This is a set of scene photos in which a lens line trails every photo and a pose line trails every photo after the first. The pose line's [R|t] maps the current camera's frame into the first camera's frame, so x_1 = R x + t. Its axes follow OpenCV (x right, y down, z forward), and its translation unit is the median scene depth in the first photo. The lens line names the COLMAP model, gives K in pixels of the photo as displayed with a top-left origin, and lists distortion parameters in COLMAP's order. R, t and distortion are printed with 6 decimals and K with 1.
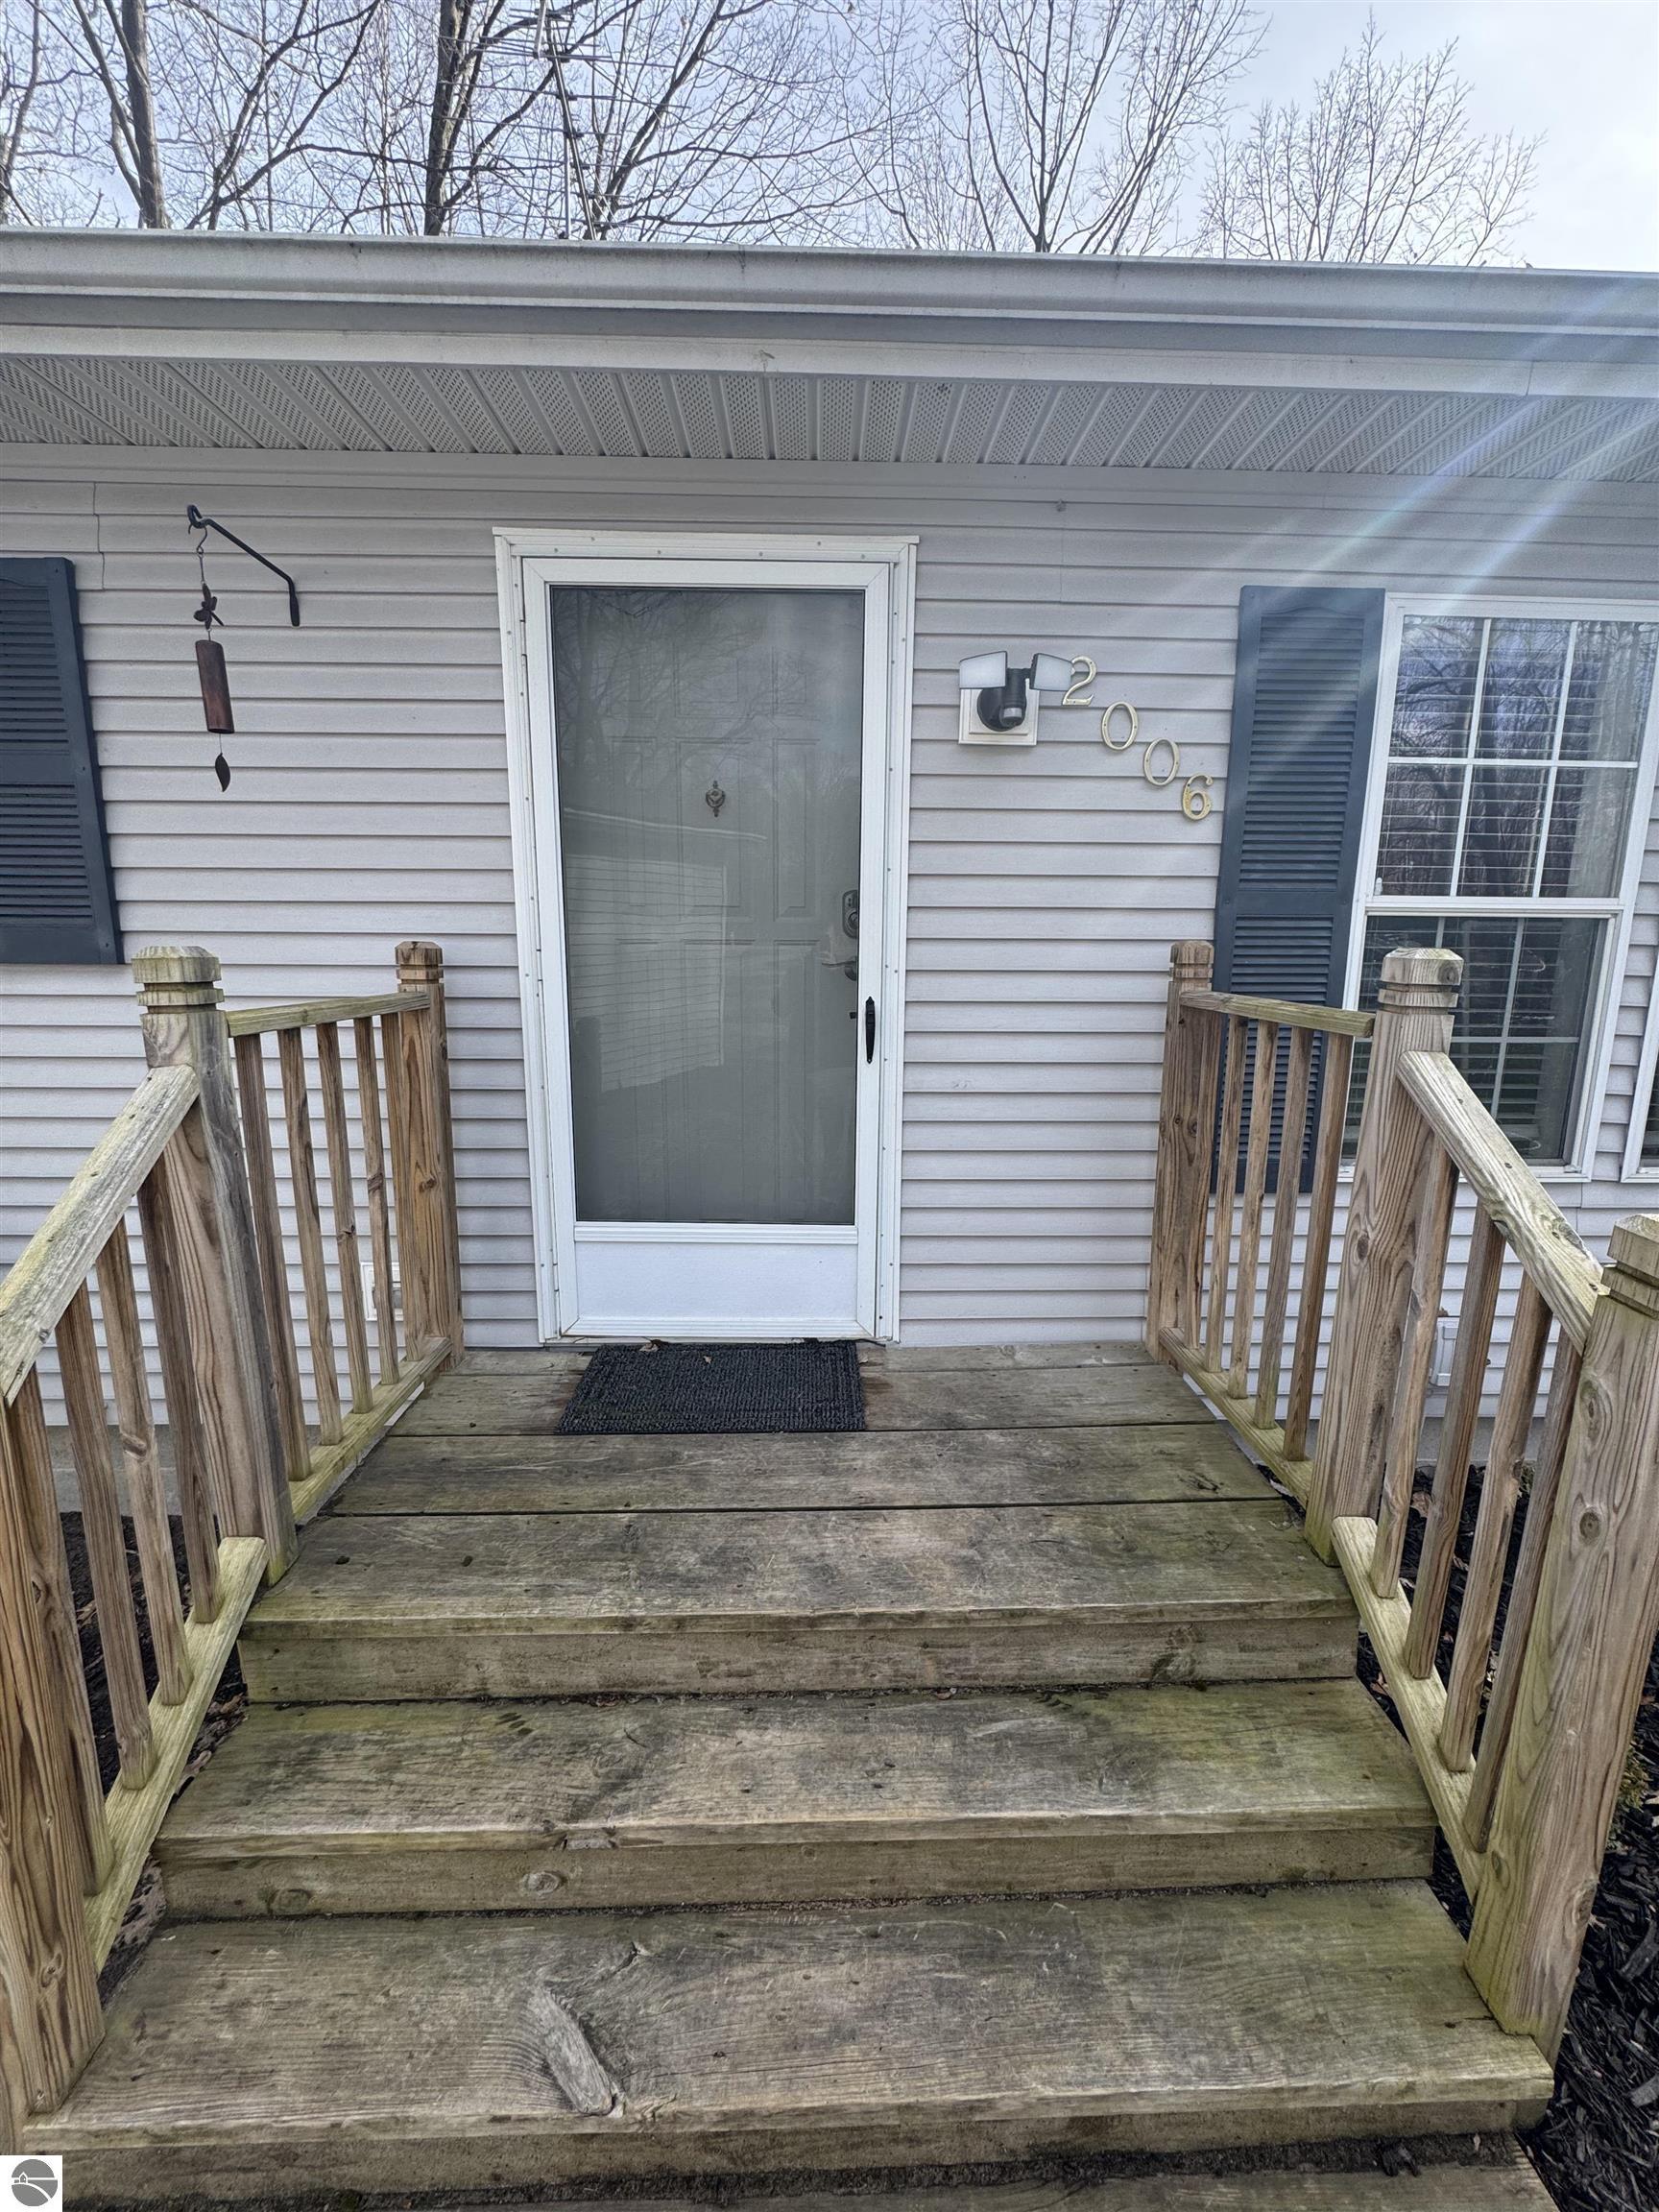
lens RADIAL K [[882.4, 0, 832.1], [0, 882.4, 1104.5], [0, 0, 1]] dist [-0.002440, -0.000537]
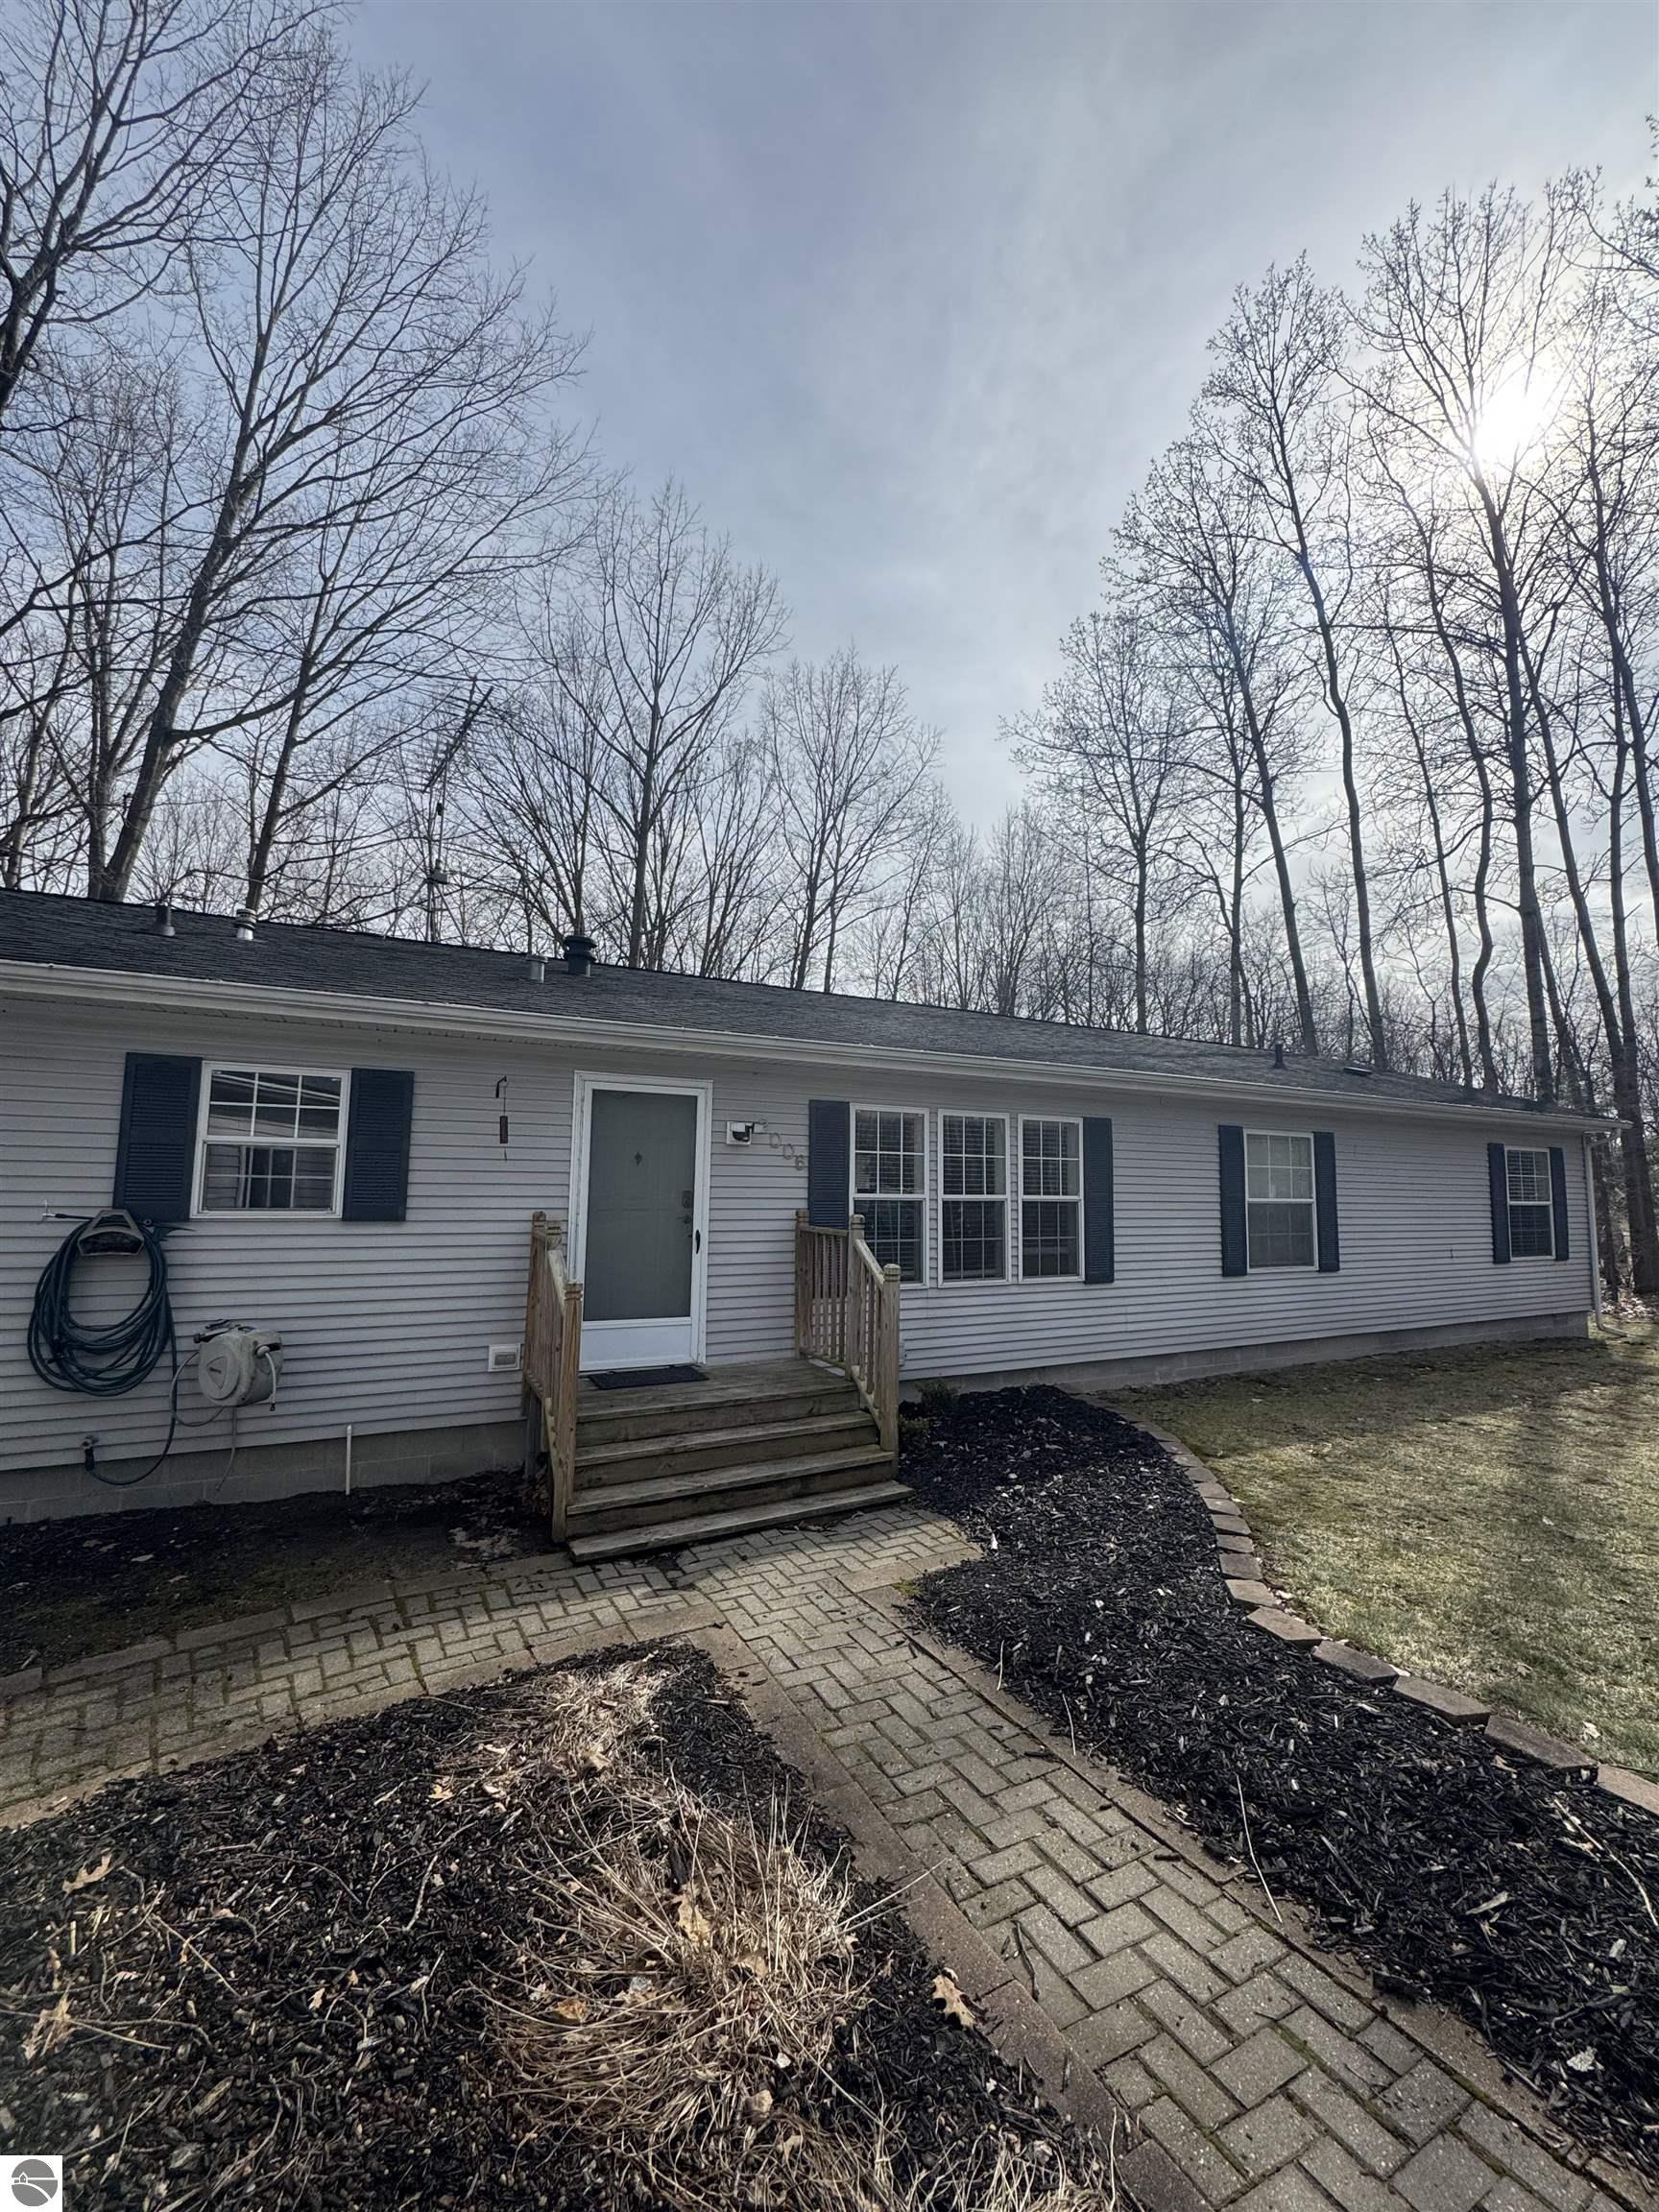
lens RADIAL K [[882.4, 0, 832.1], [0, 882.4, 1104.5], [0, 0, 1]] dist [-0.002440, -0.000537]
pose [[0.902508, 0.043492, 0.428471, -0.787084], [0.073817, 0.964544, -0.253390, 0.236969], [-0.424300, 0.260315, 0.867298, -1.715250]]
